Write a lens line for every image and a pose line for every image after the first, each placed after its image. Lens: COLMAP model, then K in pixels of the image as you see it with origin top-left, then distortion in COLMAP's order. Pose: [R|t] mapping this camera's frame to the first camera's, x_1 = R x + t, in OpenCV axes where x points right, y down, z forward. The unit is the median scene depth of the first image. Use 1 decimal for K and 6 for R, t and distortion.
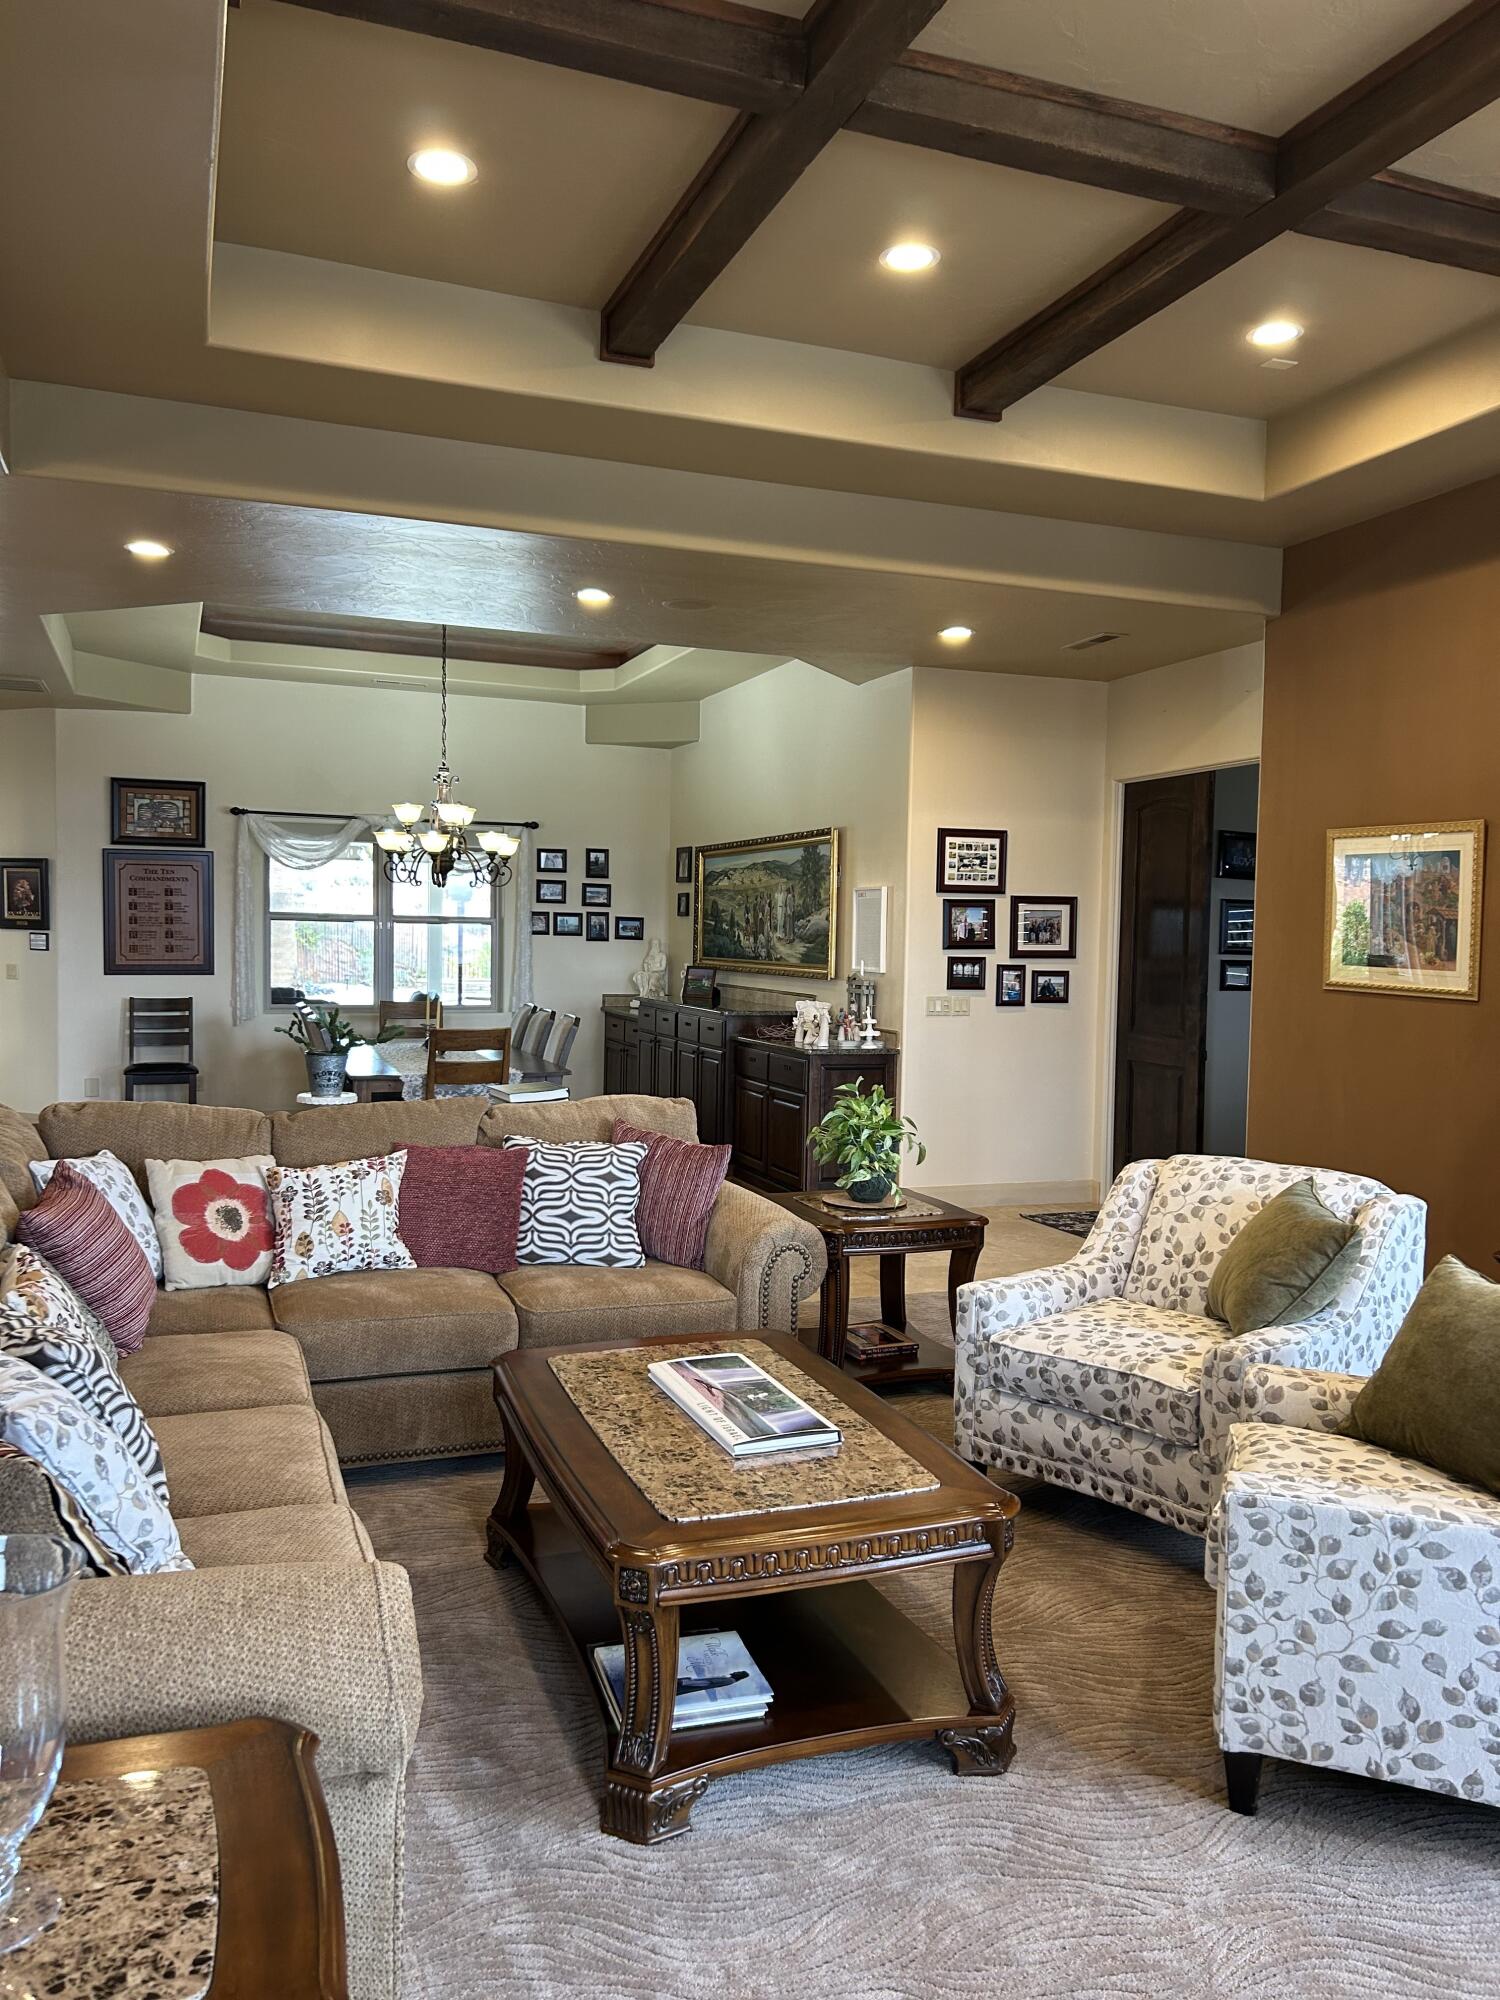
lens RADIAL K [[1479.9, 0, 750.0], [0, 1479.9, 1000.0], [0, 0, 1]] dist [0.097937, -0.154538]
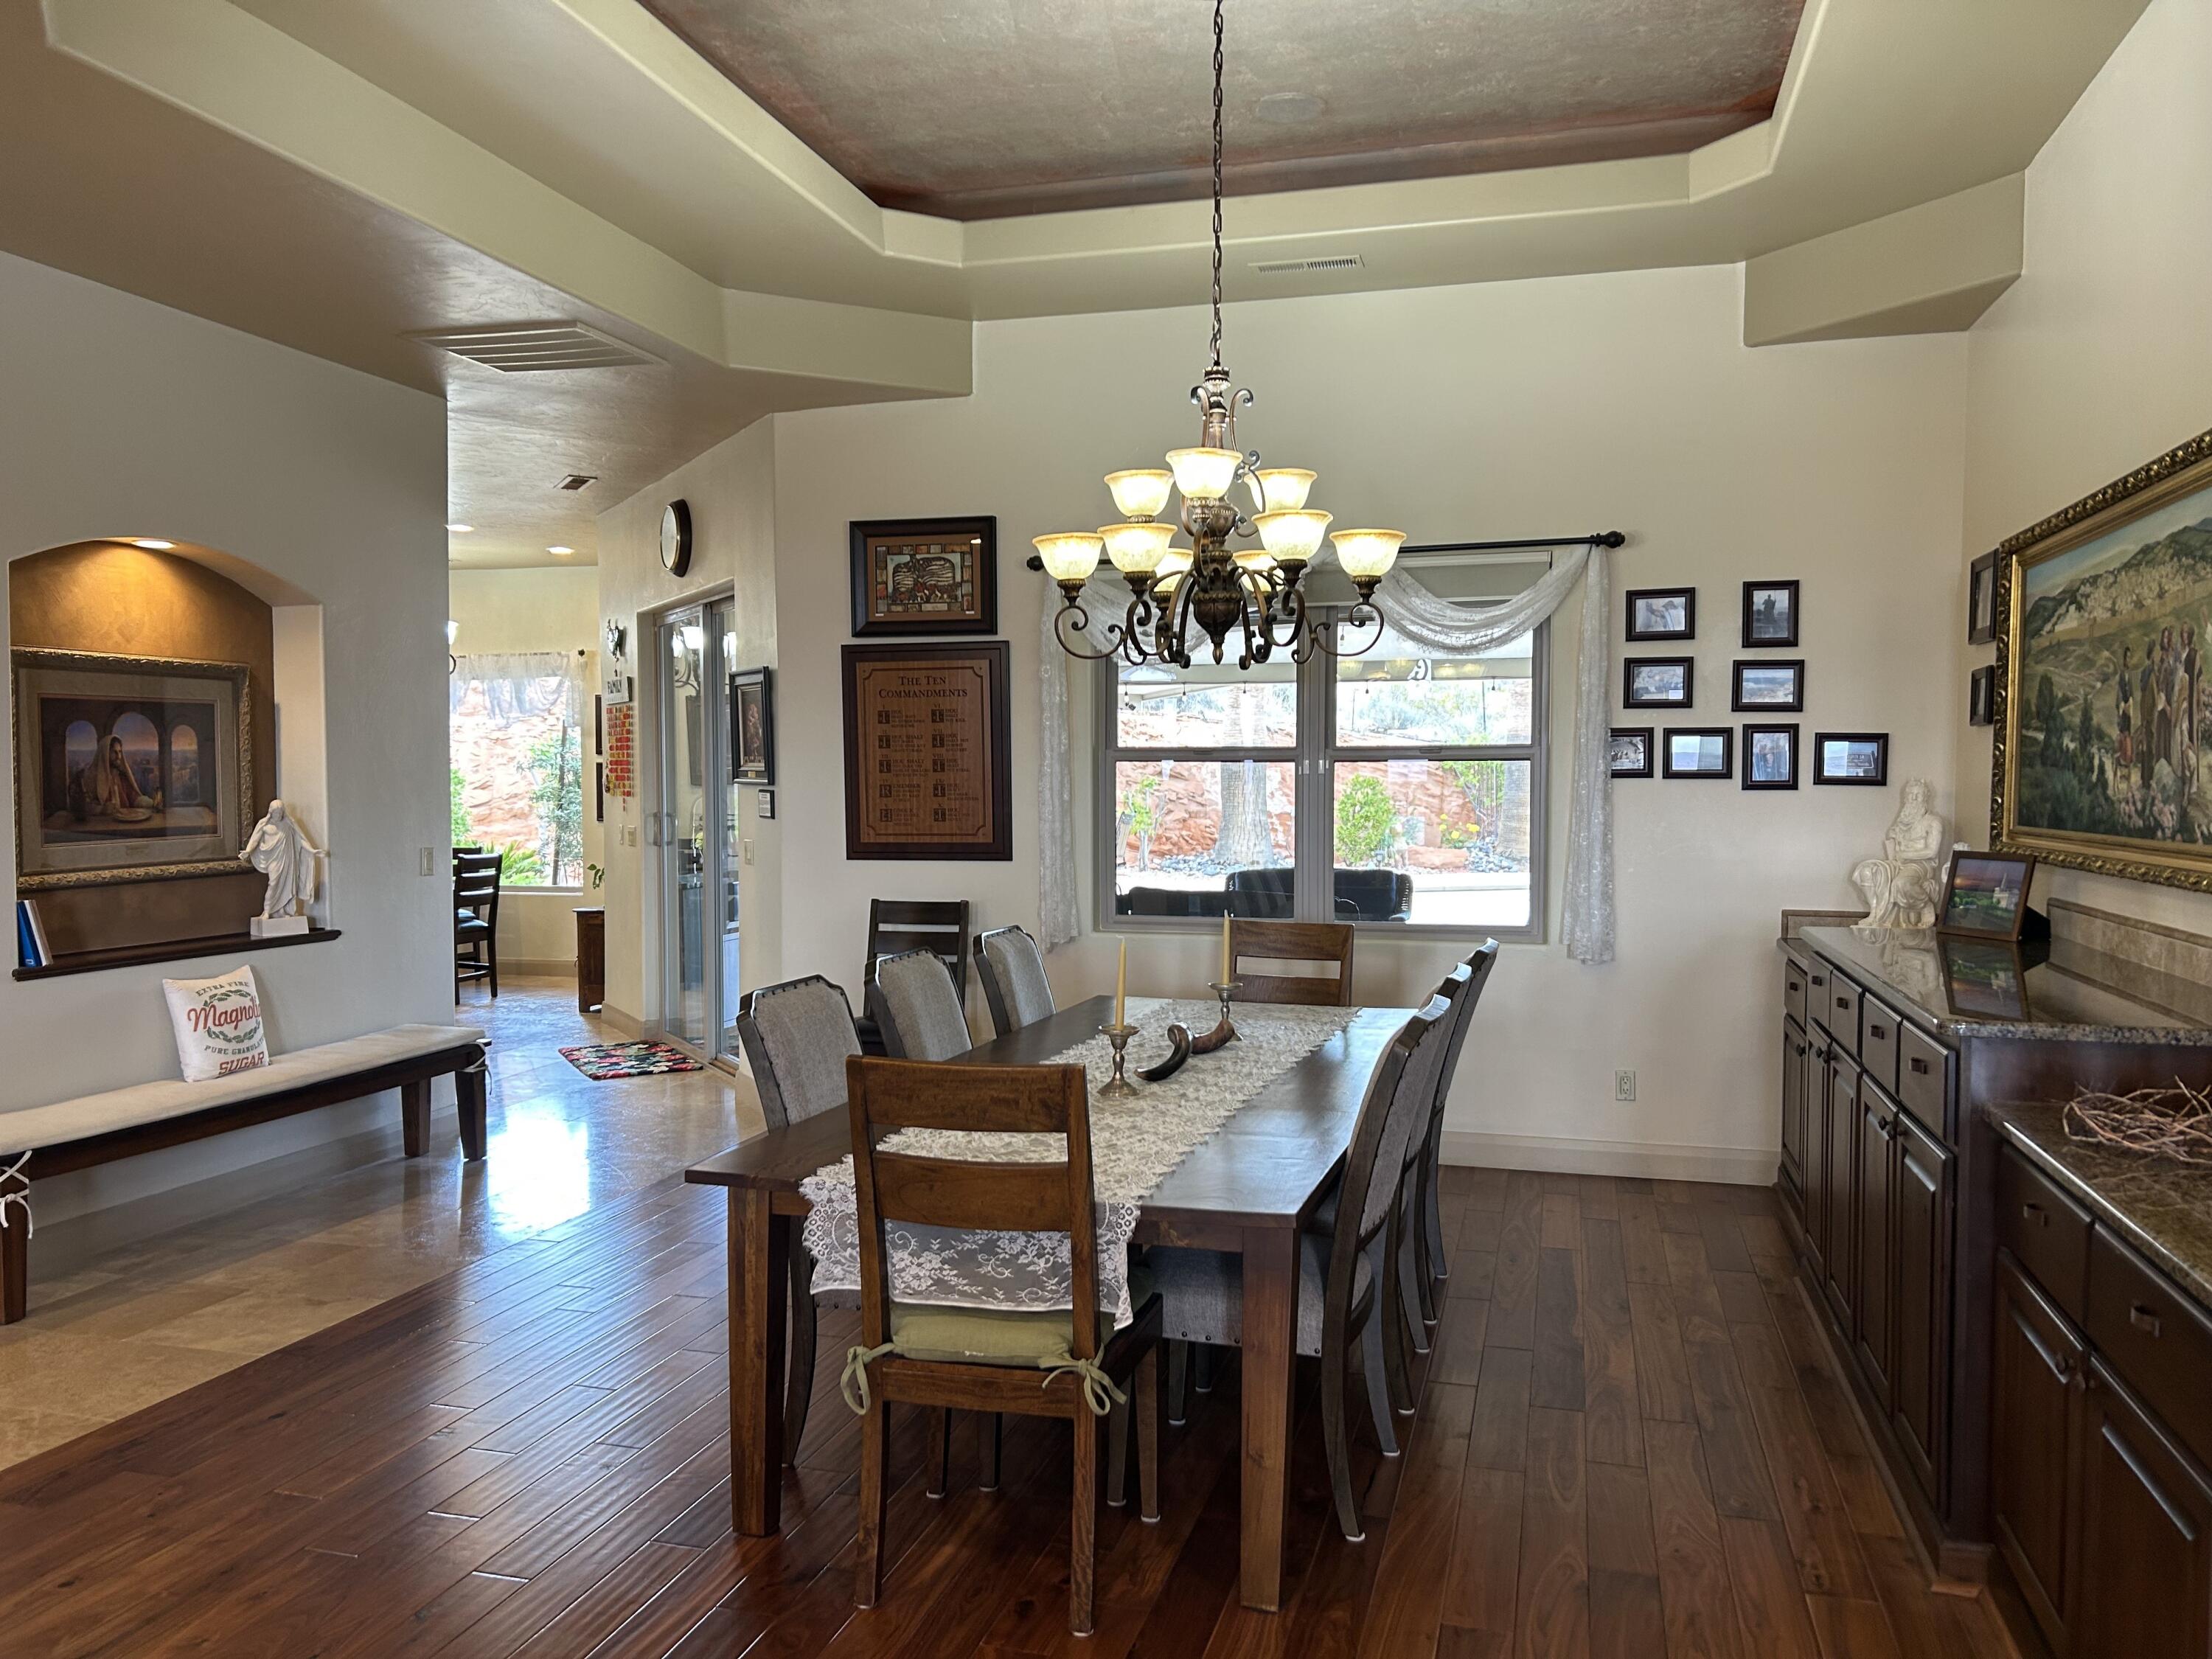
lens RADIAL K [[1636.7, 0, 1108.2], [0, 1636.7, 838.0], [0, 0, 1]] dist [0.097937, -0.154538]
pose [[0.804391, 0.002949, -0.594093, 0.035191], [-0.012228, 0.999858, -0.011595, -0.018711], [0.593974, 0.016591, 0.804313, 0.530539]]
